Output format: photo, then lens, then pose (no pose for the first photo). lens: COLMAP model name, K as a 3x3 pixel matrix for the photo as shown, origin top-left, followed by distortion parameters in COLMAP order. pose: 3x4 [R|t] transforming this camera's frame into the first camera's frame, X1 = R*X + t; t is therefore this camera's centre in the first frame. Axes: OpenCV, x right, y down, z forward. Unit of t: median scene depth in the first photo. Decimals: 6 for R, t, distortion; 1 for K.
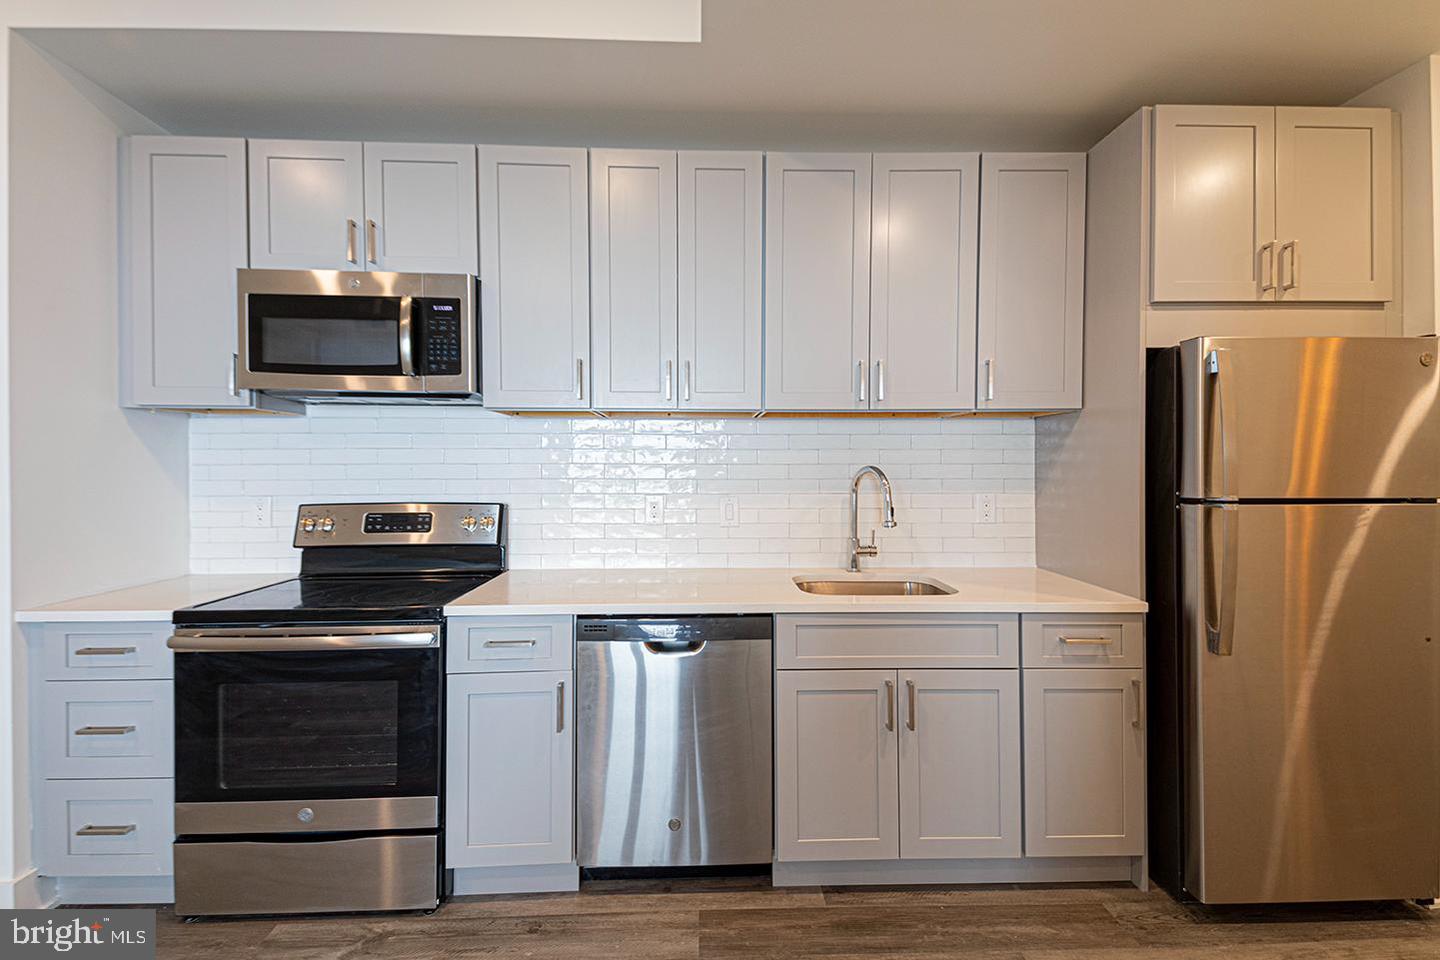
lens RADIAL K [[623.2, 0, 736.9], [0, 623.2, 471.1], [0, 0, 1]] dist [0.053702, -0.021560]
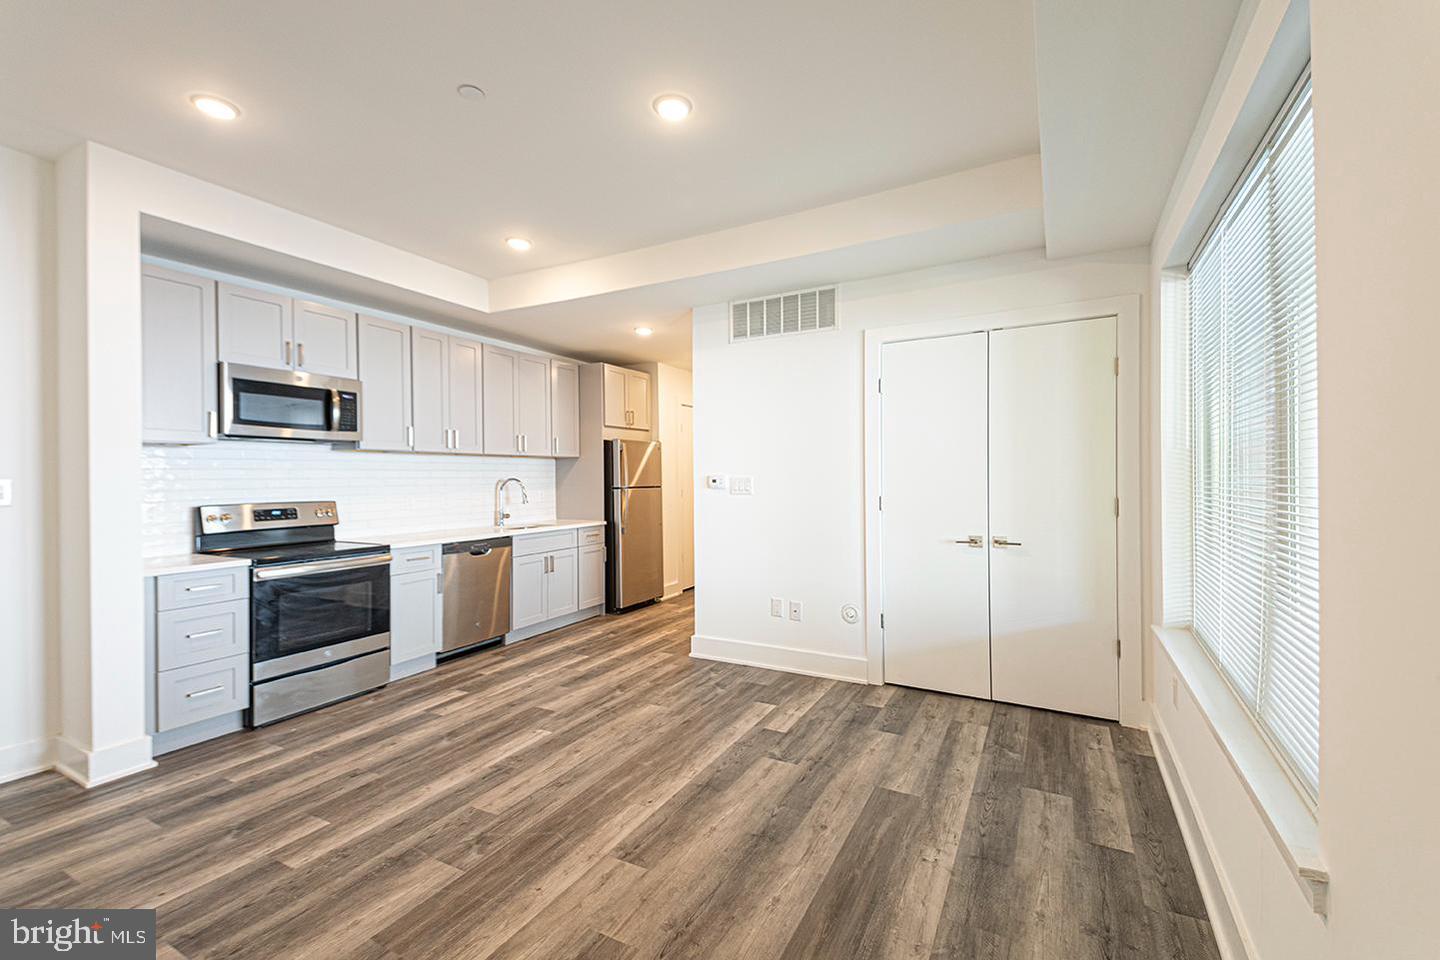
lens RADIAL K [[623.2, 0, 720.5], [0, 623.2, 478.3], [0, 0, 1]] dist [0.053702, -0.021560]
pose [[0.504756, -0.005216, 0.863247, -1.658083], [0.015676, 0.999872, -0.003125, 0.014559], [-0.863120, 0.015110, 0.504773, -1.002360]]
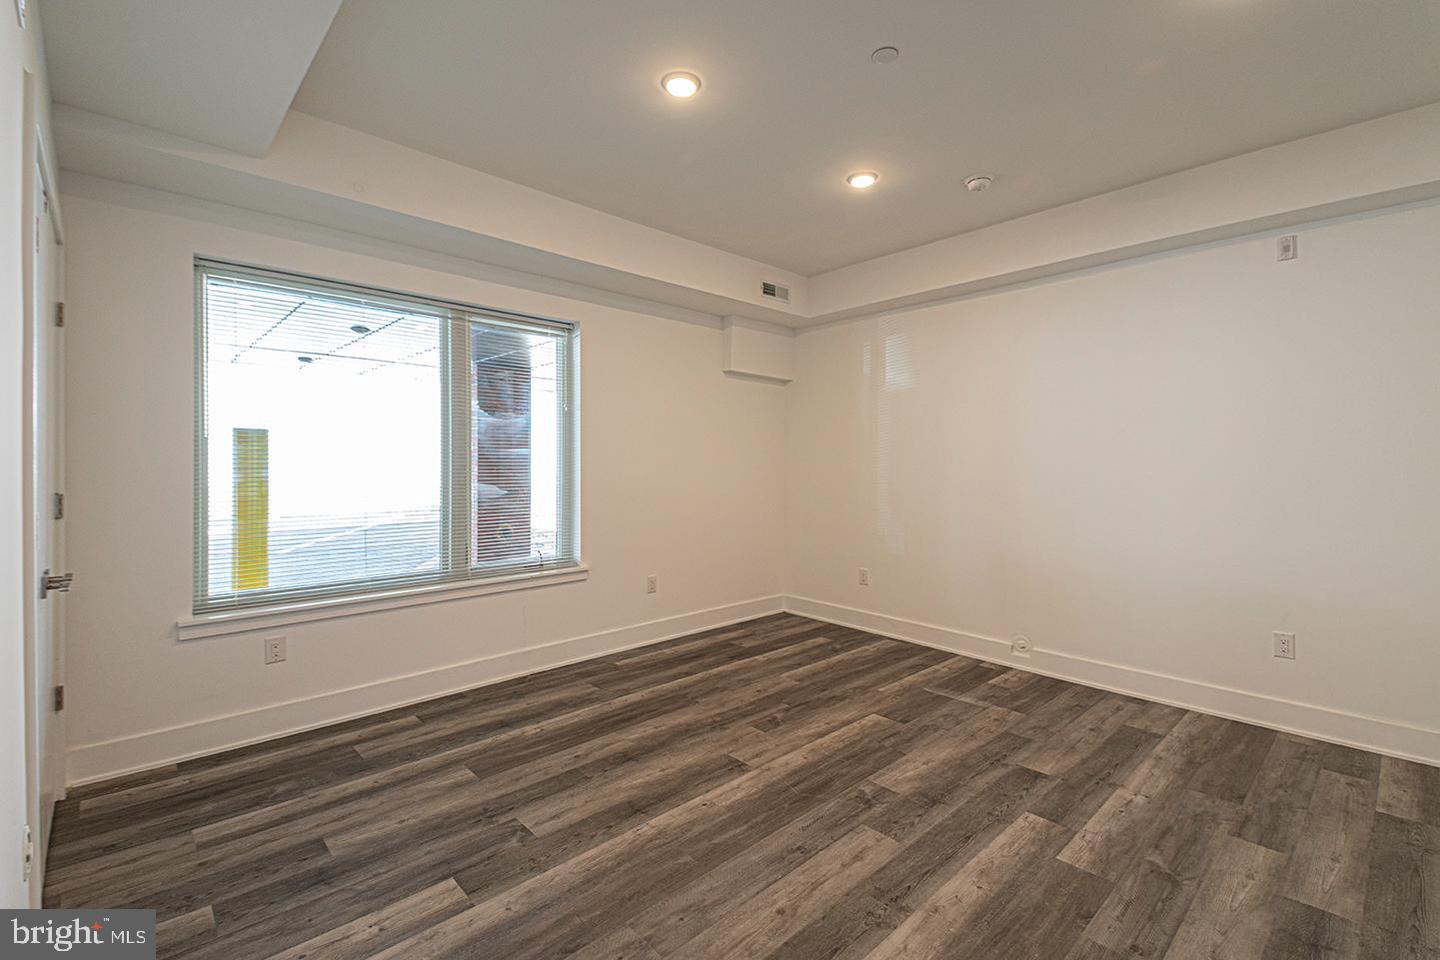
lens RADIAL K [[623.2, 0, 704.6], [0, 623.2, 470.0], [0, 0, 1]] dist [0.053702, -0.021560]
pose [[-0.762787, 0.007415, -0.646608, 0.182883], [-0.007203, 0.999775, 0.019963, -0.006743], [0.646610, 0.019885, -0.762561, 0.719982]]
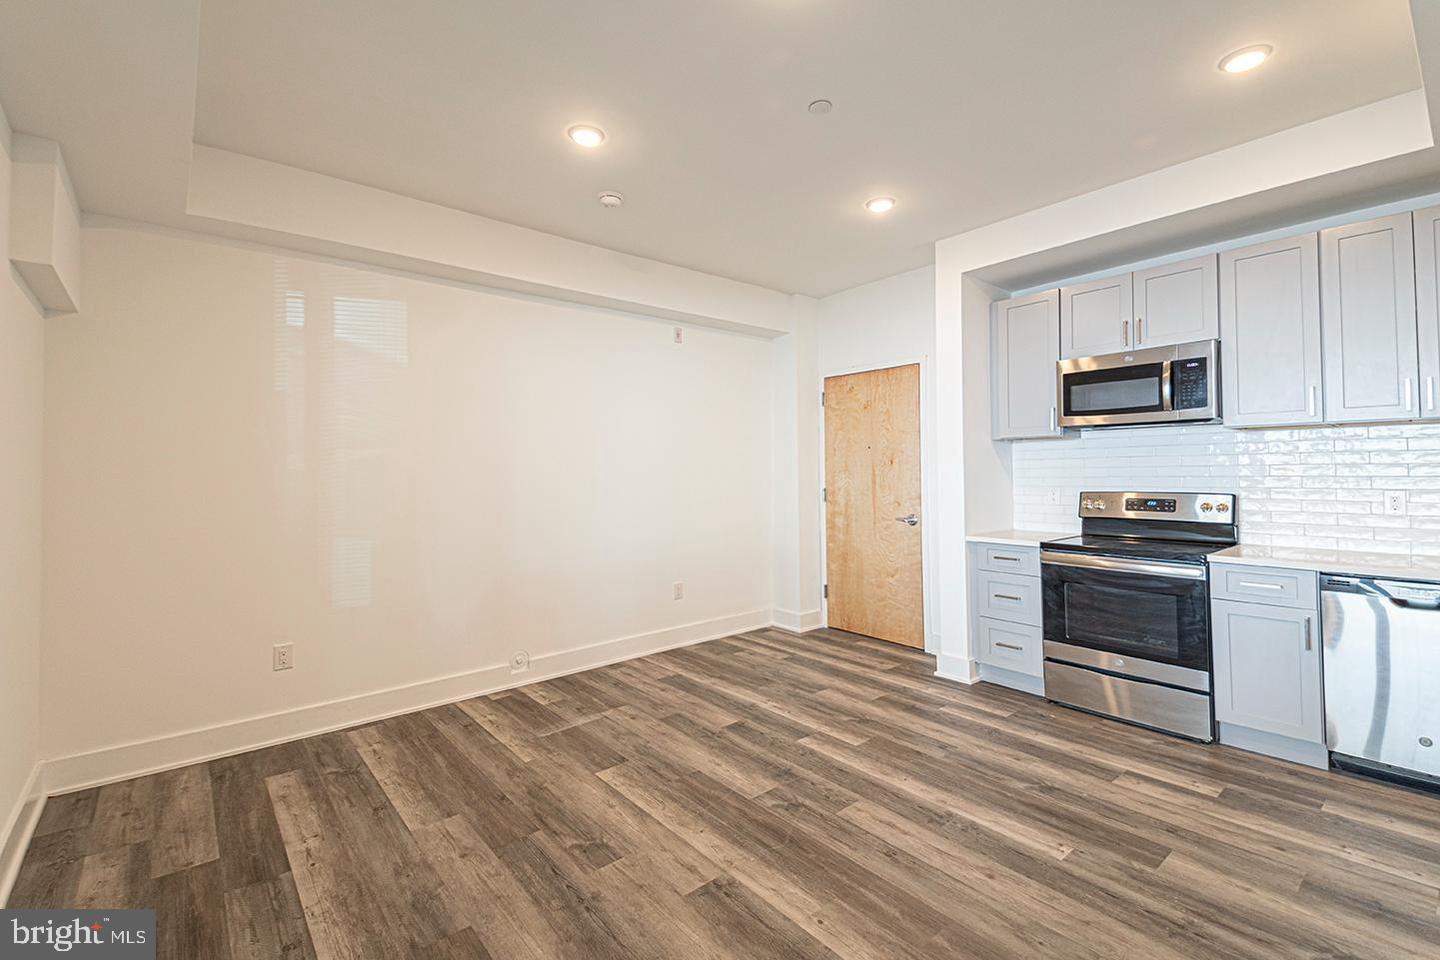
lens RADIAL K [[623.2, 0, 724.7], [0, 623.2, 463.5], [0, 0, 1]] dist [0.053702, -0.021560]
pose [[0.614343, -0.015818, -0.788880, 0.060573], [0.003675, 0.999846, -0.017186, 0.005100], [0.789030, 0.007659, 0.614307, -0.914078]]
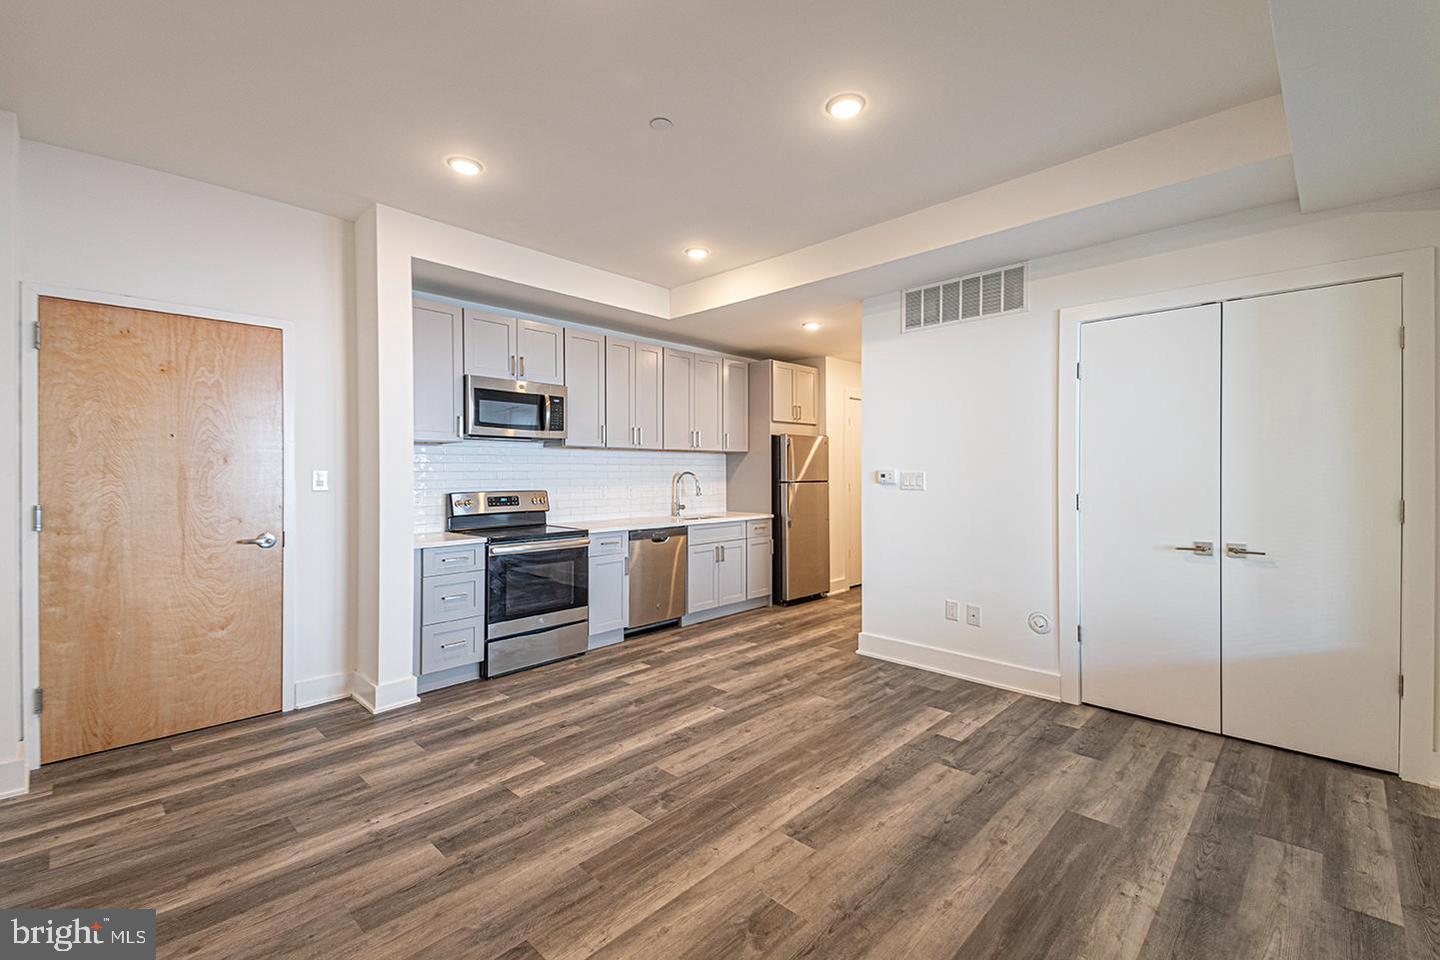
lens RADIAL K [[623.2, 0, 712.8], [0, 623.2, 472.7], [0, 0, 1]] dist [0.053702, -0.021560]
pose [[0.721782, -0.001124, 0.692120, -1.697843], [0.007573, 0.999952, -0.006275, 0.013320], [-0.692079, 0.009771, 0.721755, -1.029062]]
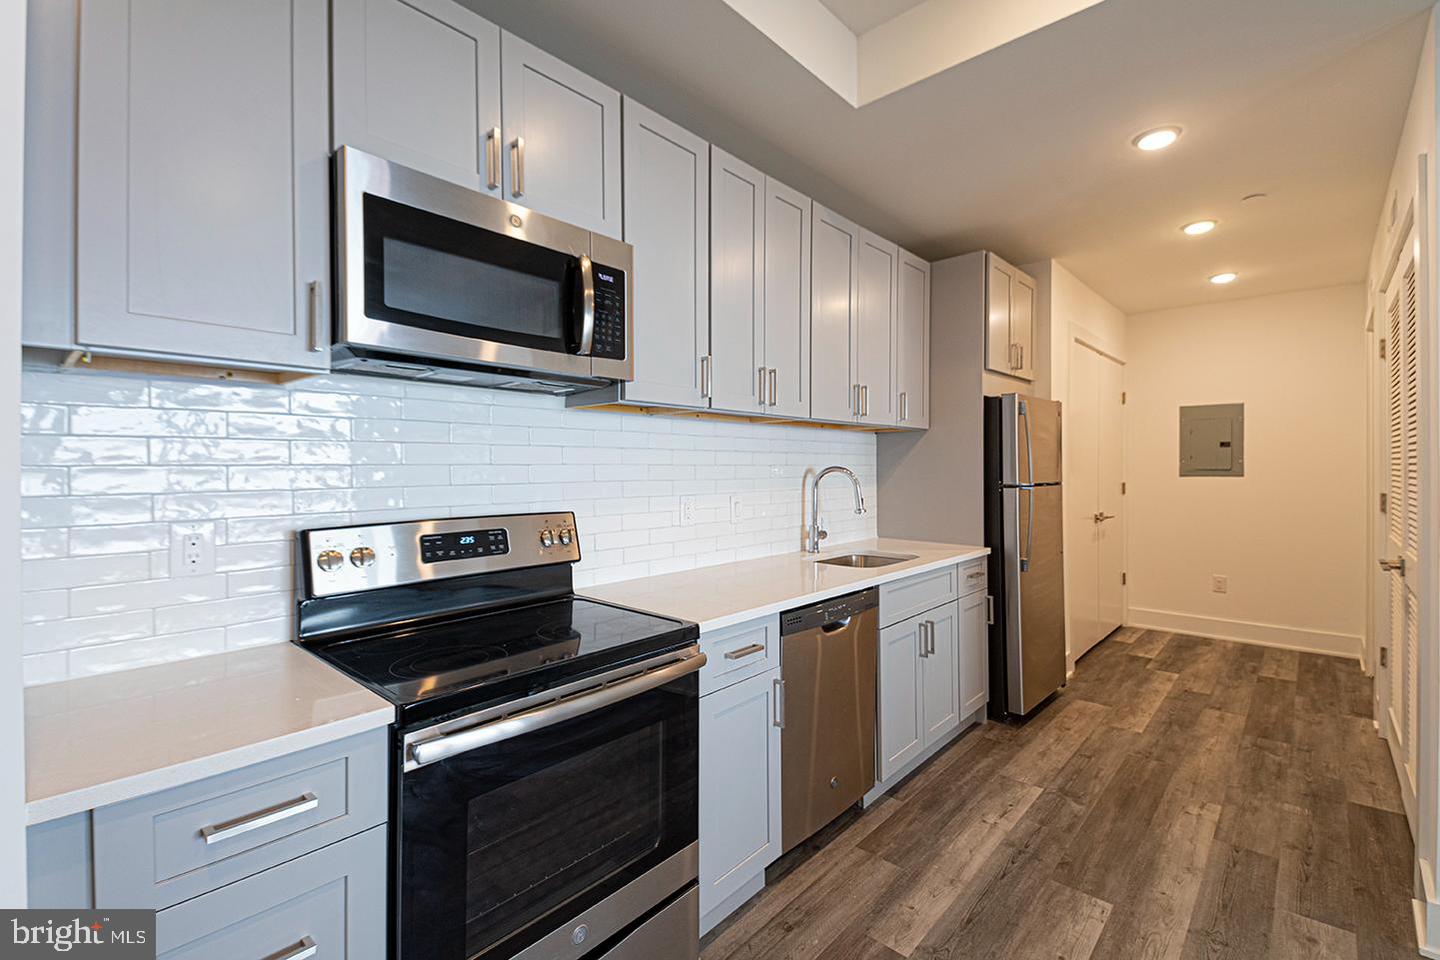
lens RADIAL K [[623.2, 0, 717.6], [0, 623.2, 464.5], [0, 0, 1]] dist [0.053702, -0.021560]
pose [[0.704706, 0.002295, 0.709496, -1.019187], [0.004807, 0.999956, -0.008010, -0.004468], [-0.709483, 0.009056, 0.704664, 0.334078]]
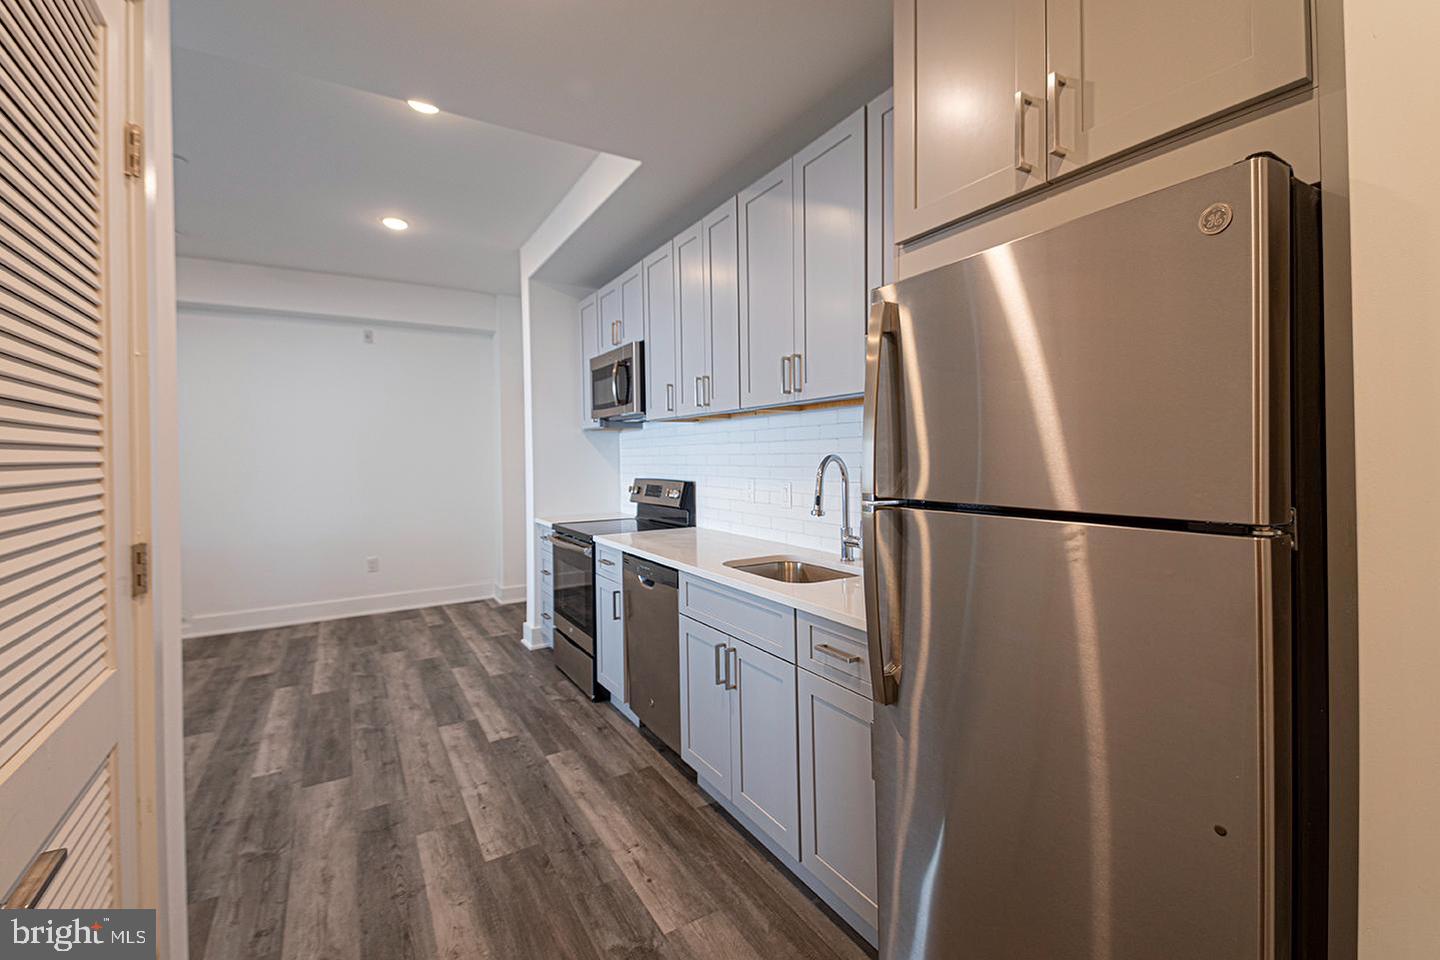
lens RADIAL K [[623.2, 0, 731.0], [0, 623.2, 464.3], [0, 0, 1]] dist [0.053702, -0.021560]
pose [[0.492967, 0.006600, -0.870023, 1.209359], [0.002035, 0.999960, 0.008739, -0.002747], [0.870045, -0.006078, 0.492934, 0.438147]]
